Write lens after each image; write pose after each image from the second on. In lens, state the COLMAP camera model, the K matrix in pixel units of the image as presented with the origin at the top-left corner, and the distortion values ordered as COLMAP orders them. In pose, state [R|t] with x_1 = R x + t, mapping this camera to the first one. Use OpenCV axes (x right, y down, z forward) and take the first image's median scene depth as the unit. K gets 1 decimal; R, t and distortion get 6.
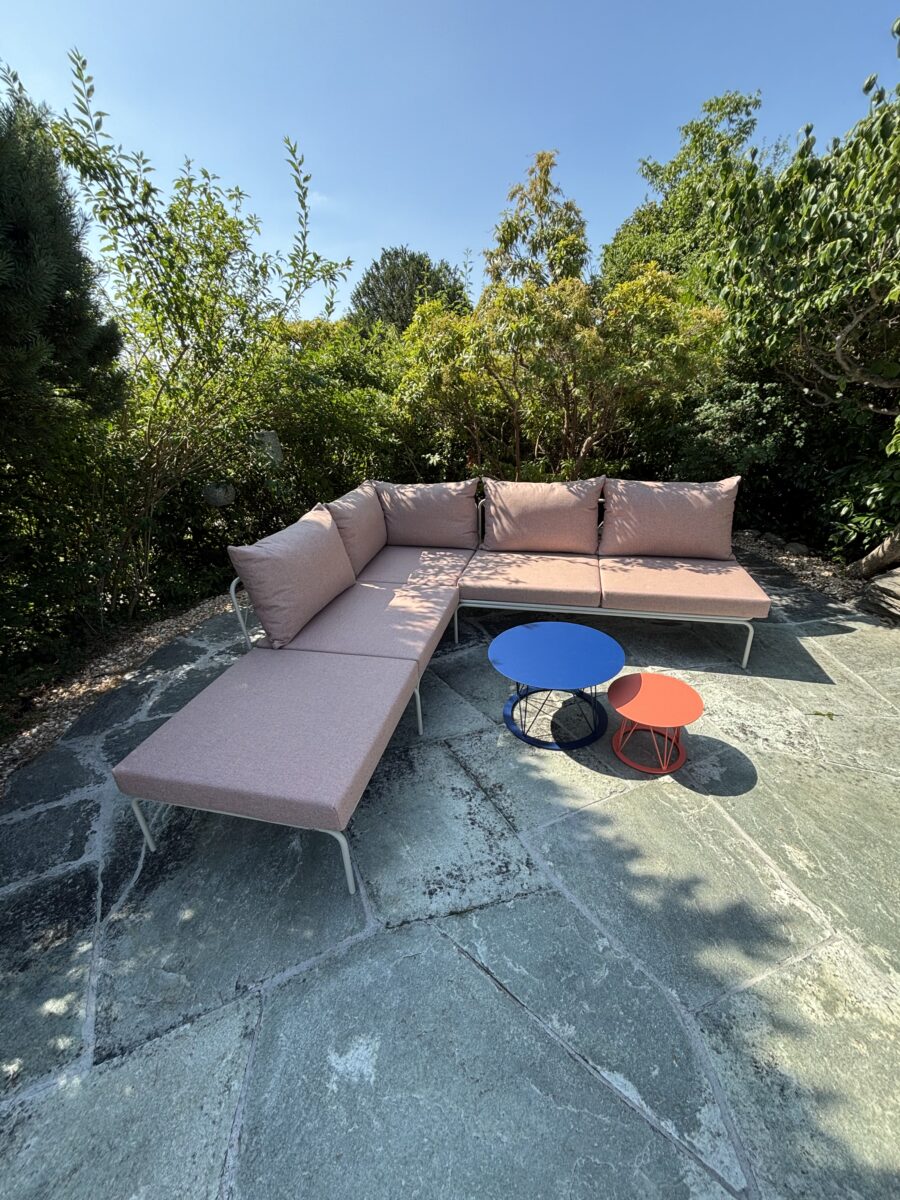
lens RADIAL K [[486.5, 0, 449.3], [0, 486.5, 602.2], [0, 0, 1]] dist [-0.008394, -0.000166]
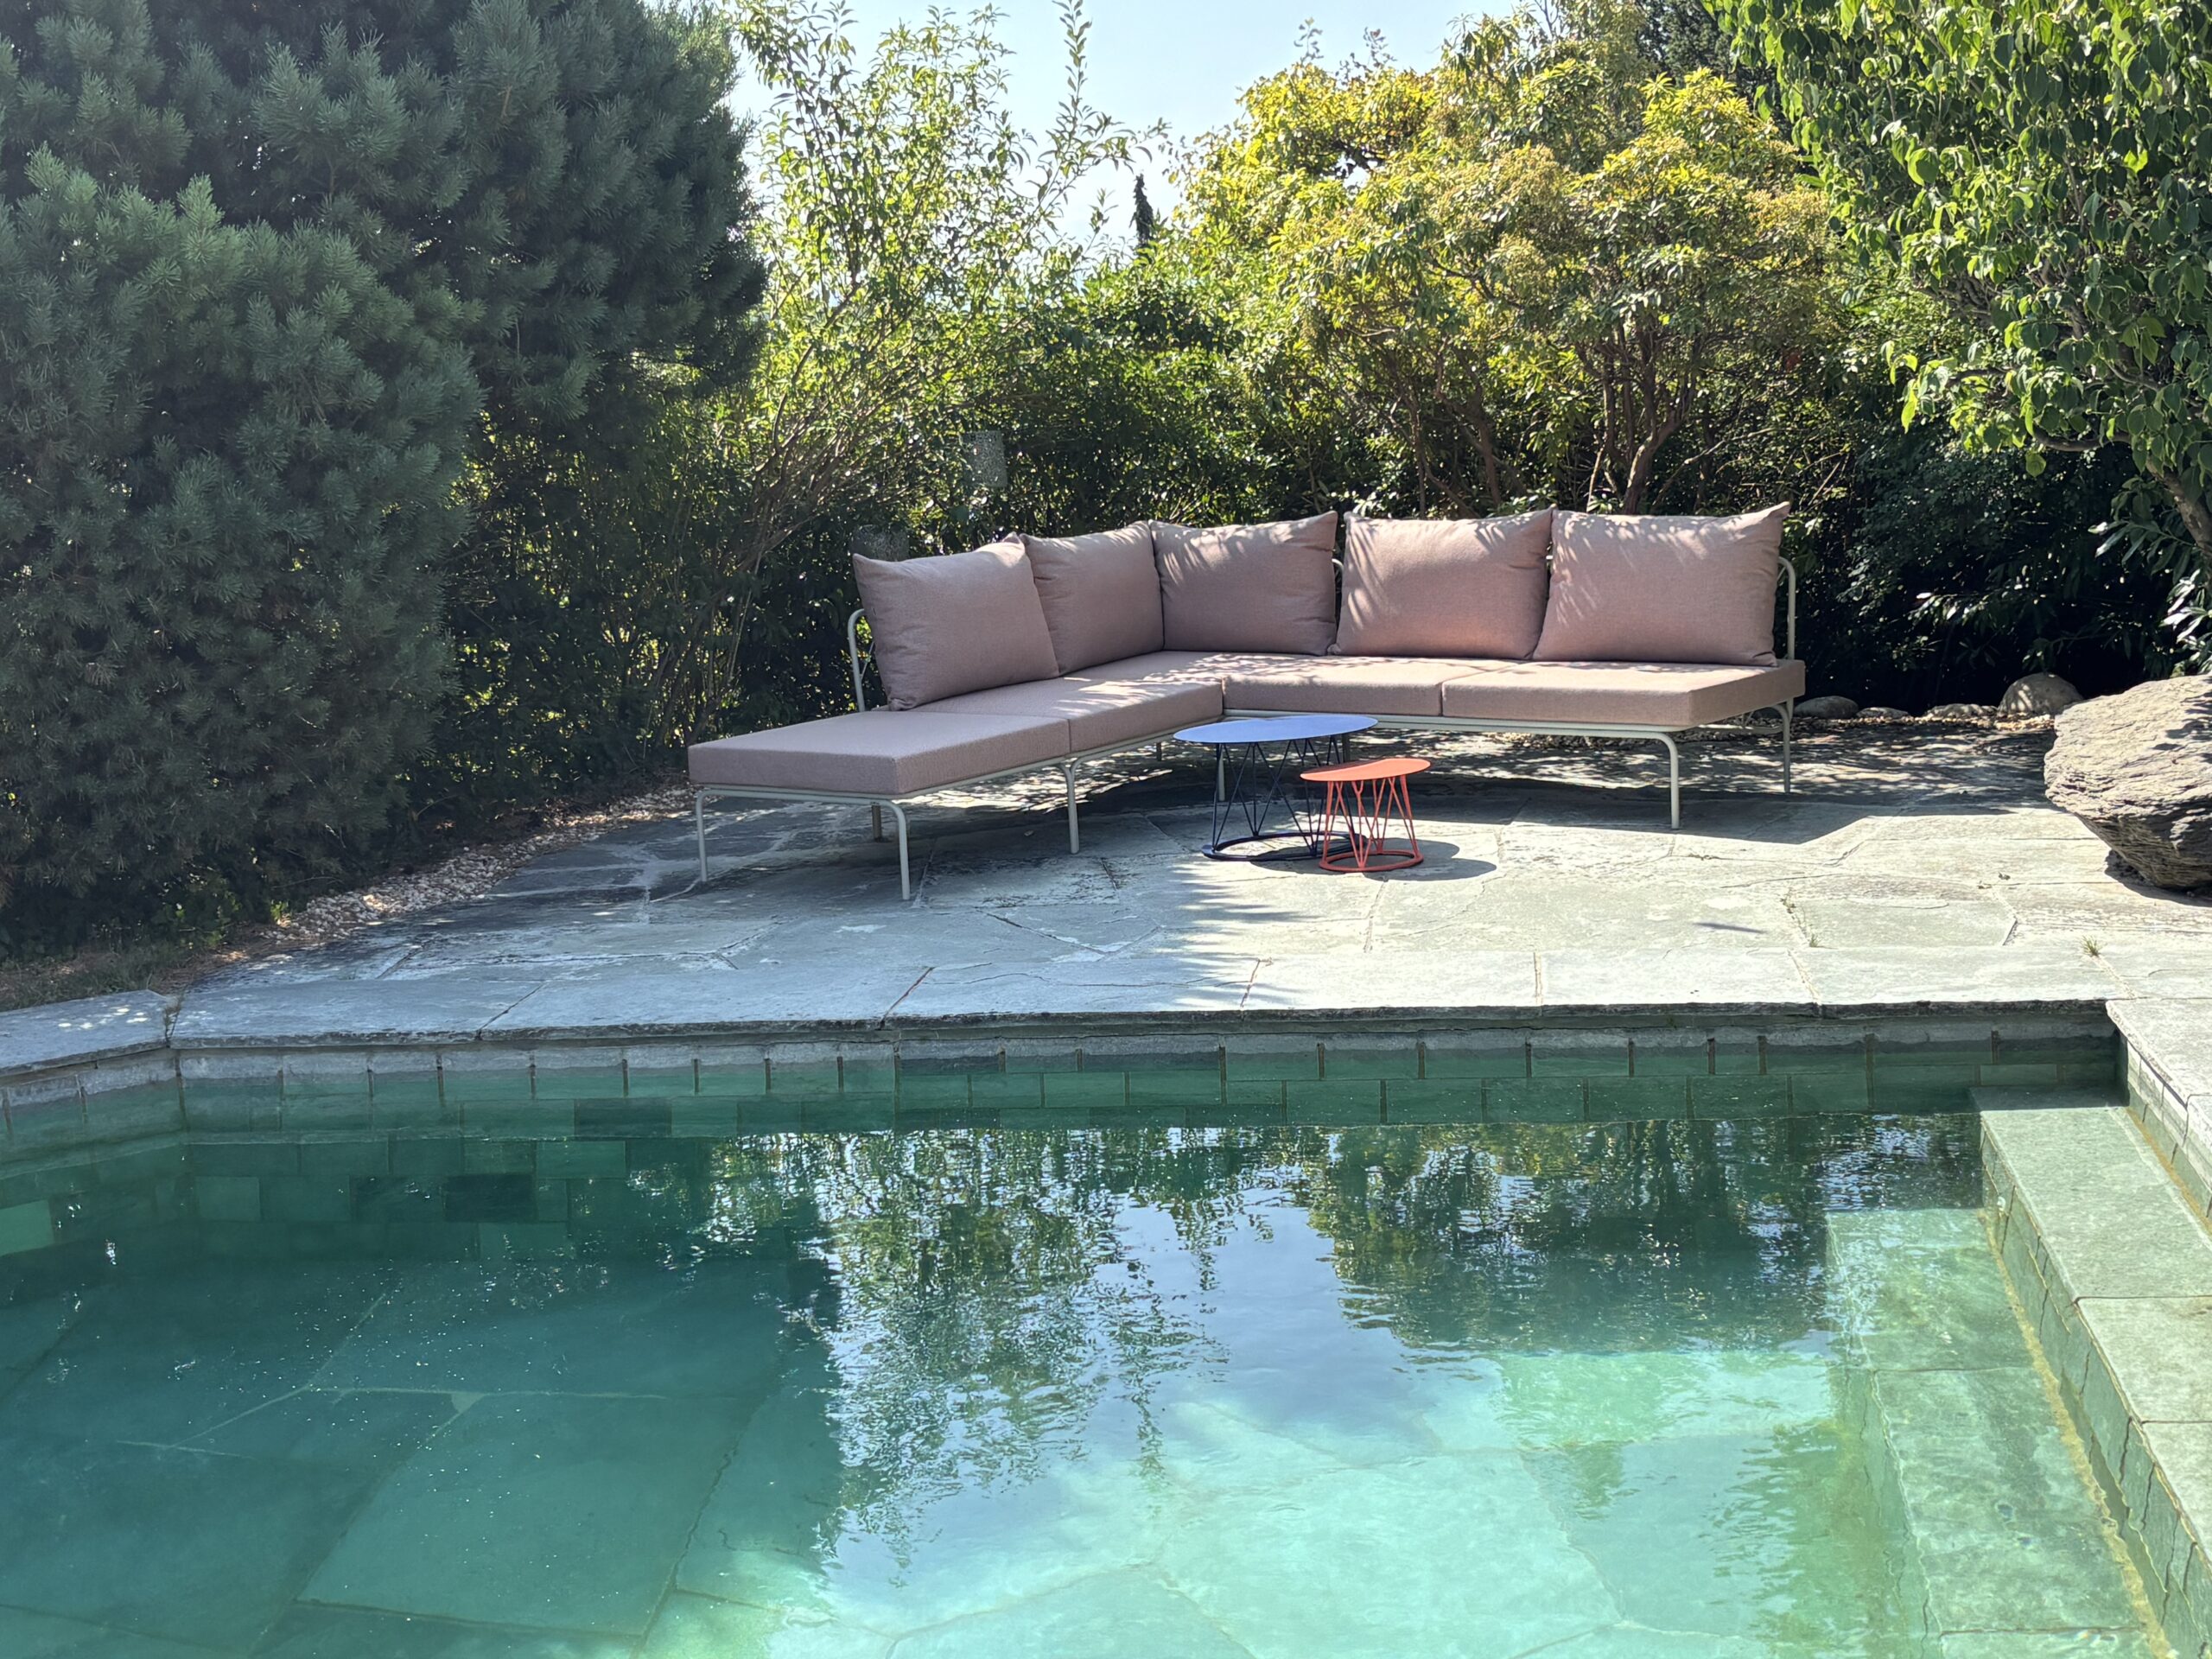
lens RADIAL K [[2891.7, 0, 1105.0], [0, 2891.7, 873.8], [0, 0, 1]] dist [0.114651, -0.311603]
pose [[0.922201, 0.062651, -0.381602, 1.249497], [-0.148628, 0.968418, -0.200189, 0.920950], [0.357008, 0.241331, 0.902388, -2.117338]]
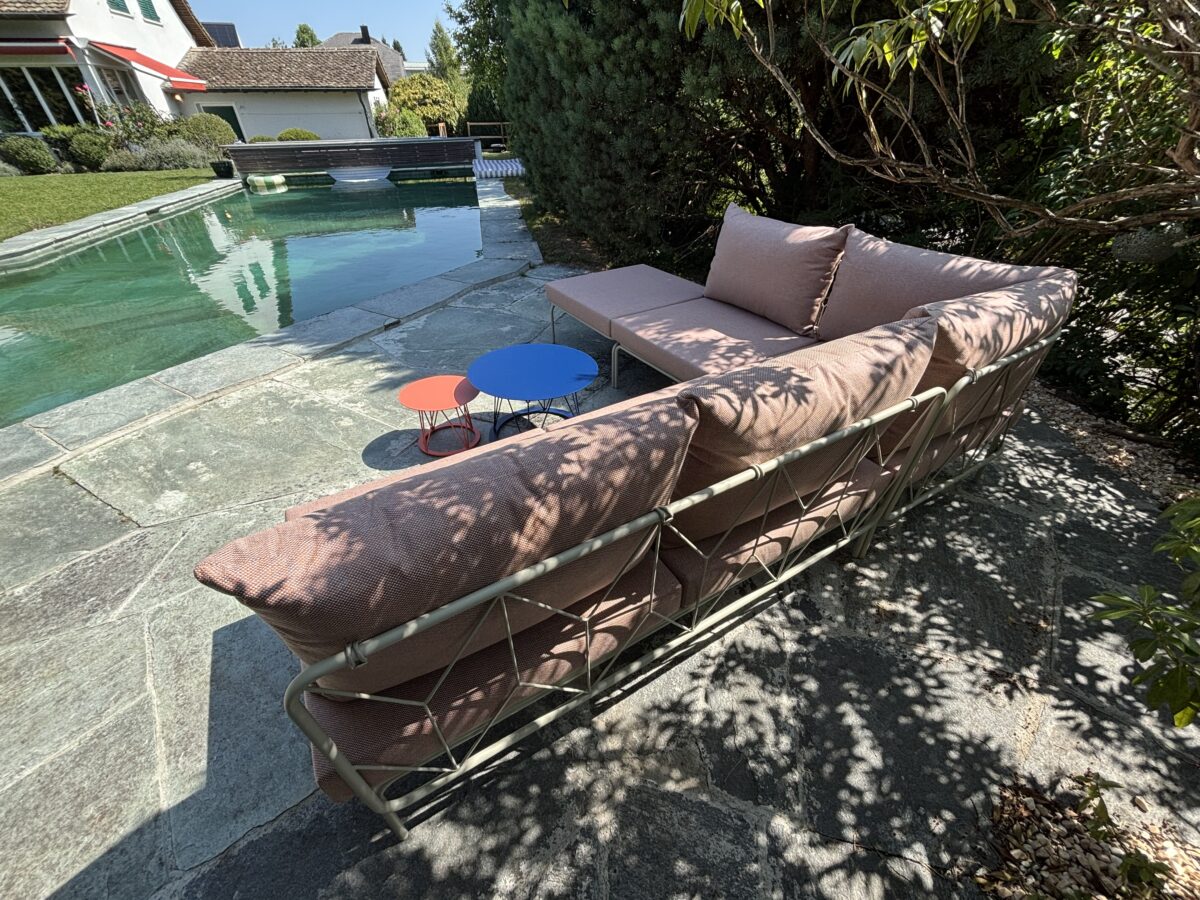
lens RADIAL K [[486.5, 0, 599.5], [0, 486.5, 453.0], [0, 0, 1]] dist [-0.008394, -0.000166]
pose [[-0.709778, 0.449918, -0.542023, 0.632969], [-0.248109, 0.560474, 0.790133, -0.533786], [0.659285, 0.695300, -0.286184, 1.261905]]
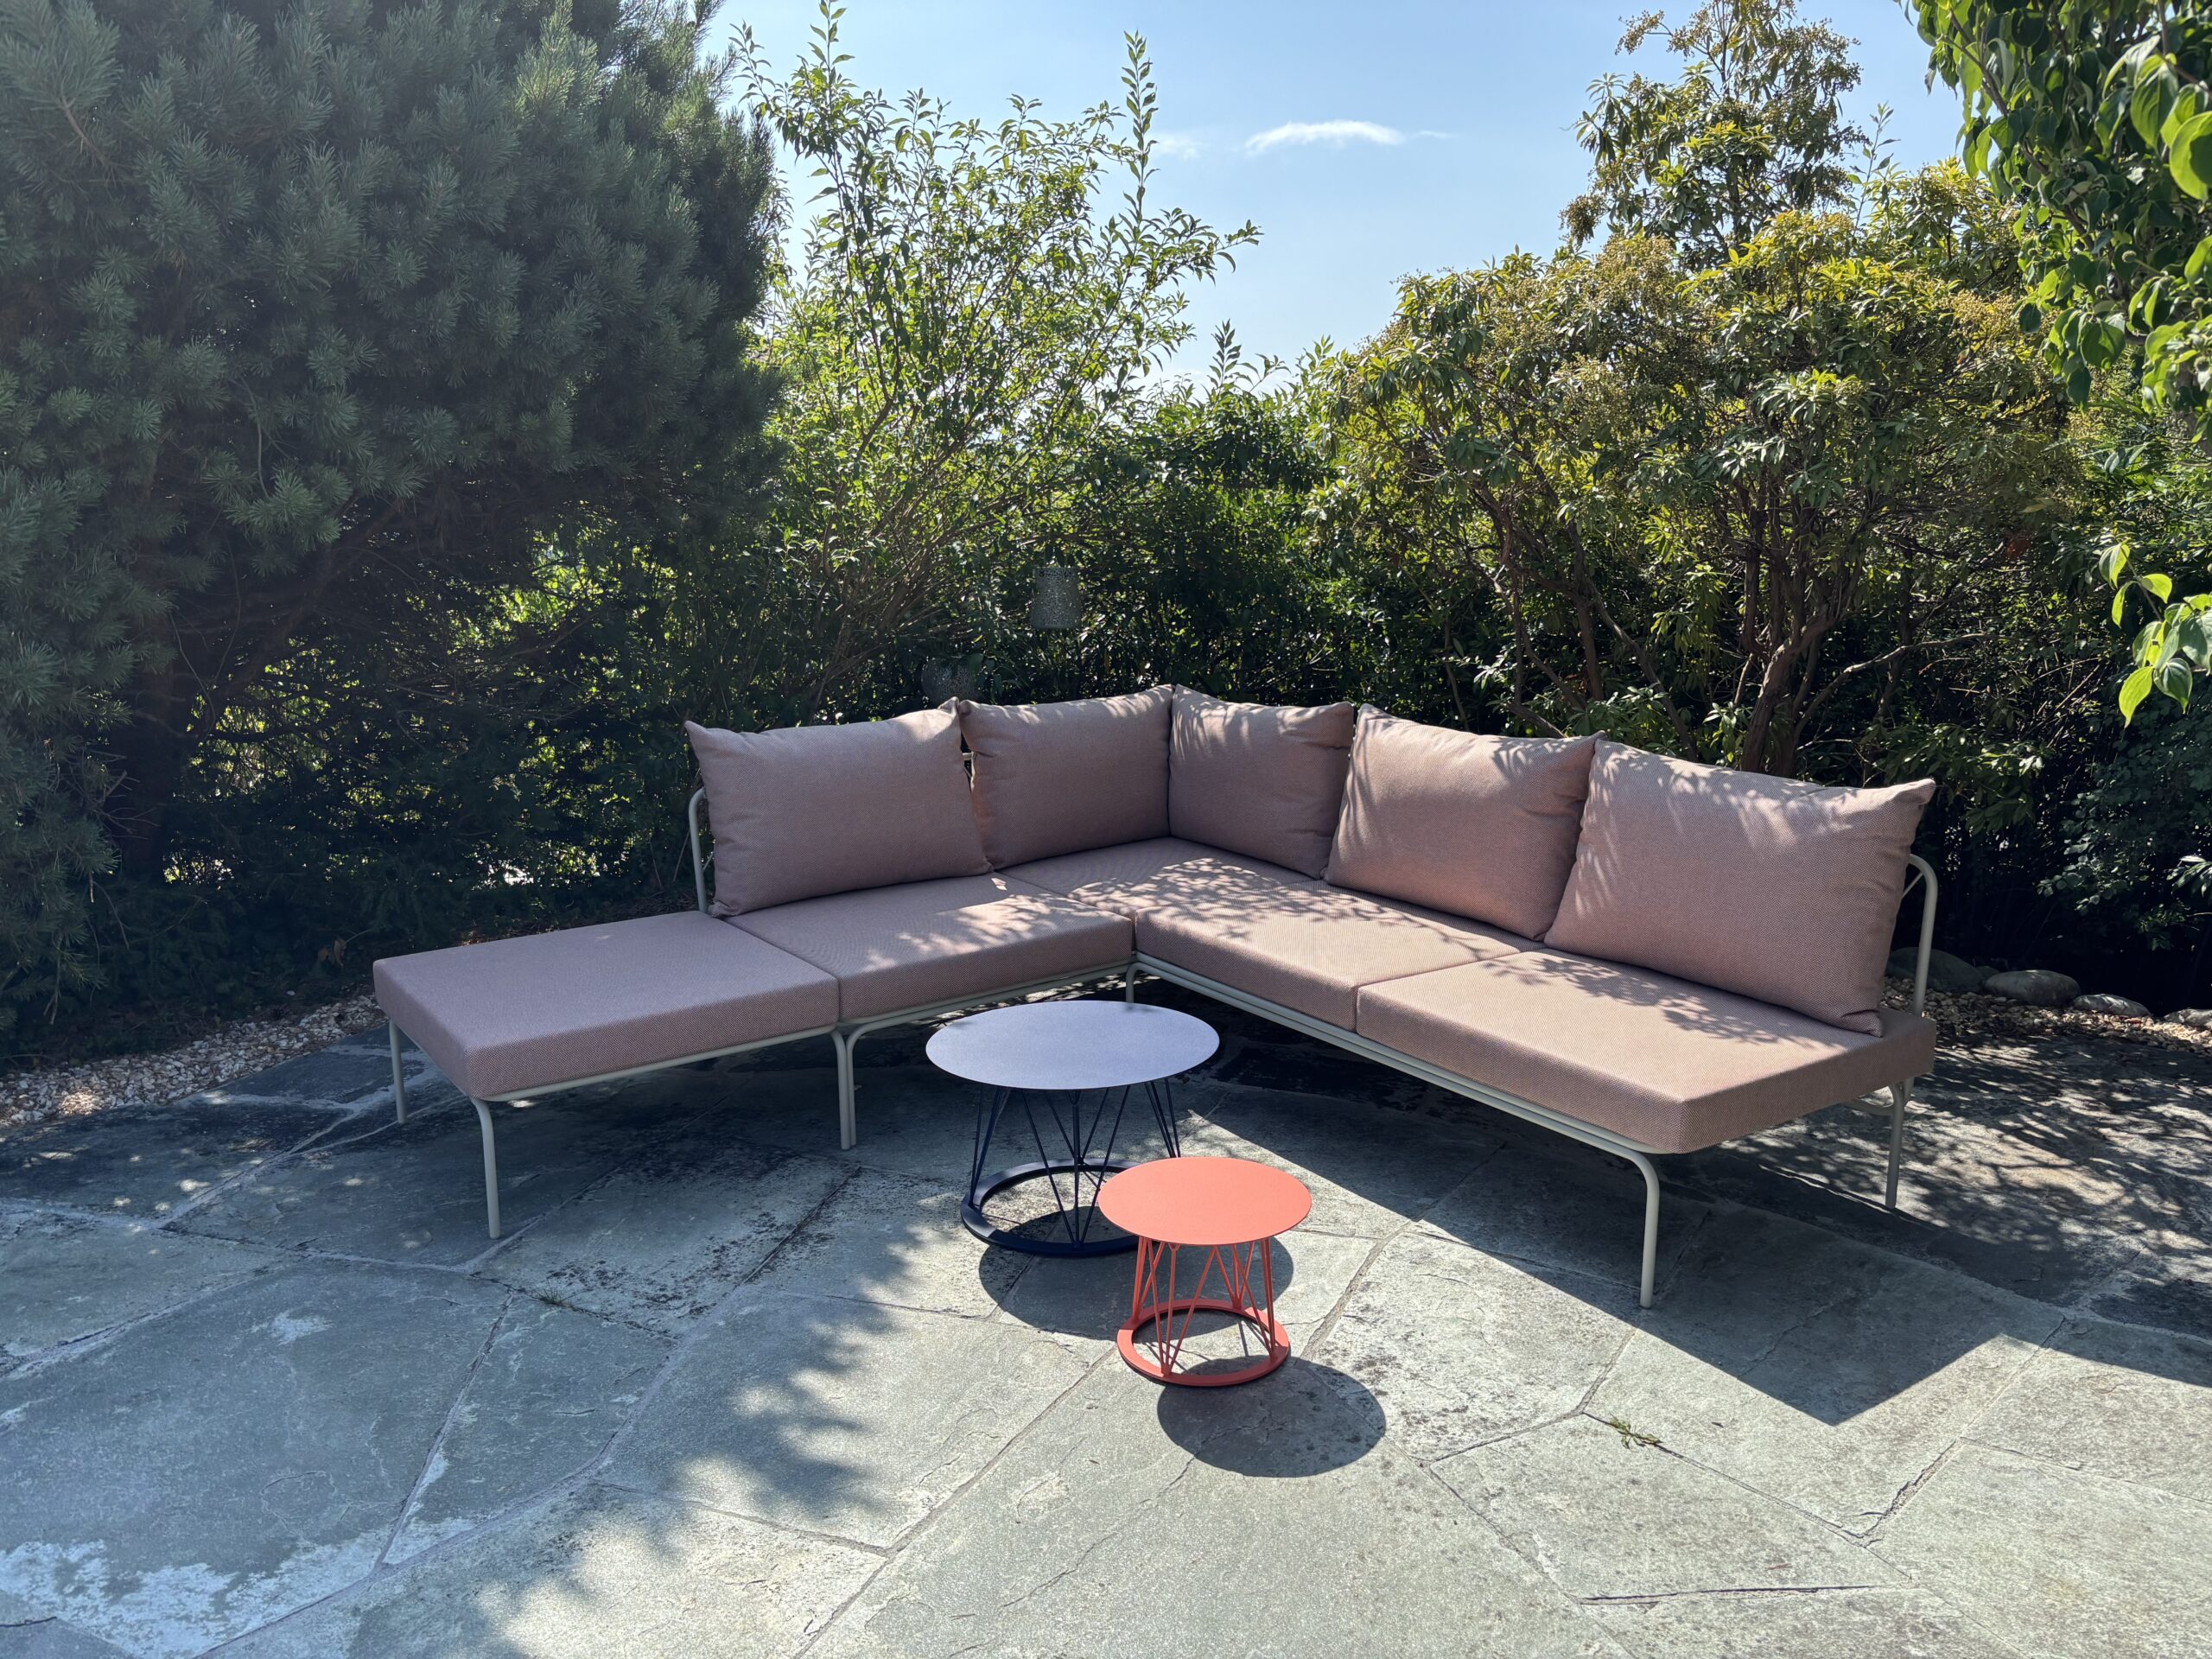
lens RADIAL K [[1688.3, 0, 1103.4], [0, 1688.3, 841.1], [0, 0, 1]] dist [-0.009811, 0.004453]
pose [[0.745783, 0.171939, -0.643618, 1.013955], [-0.296855, 0.950671, -0.090010, 0.046538], [0.596393, 0.258189, 0.760035, -0.186262]]
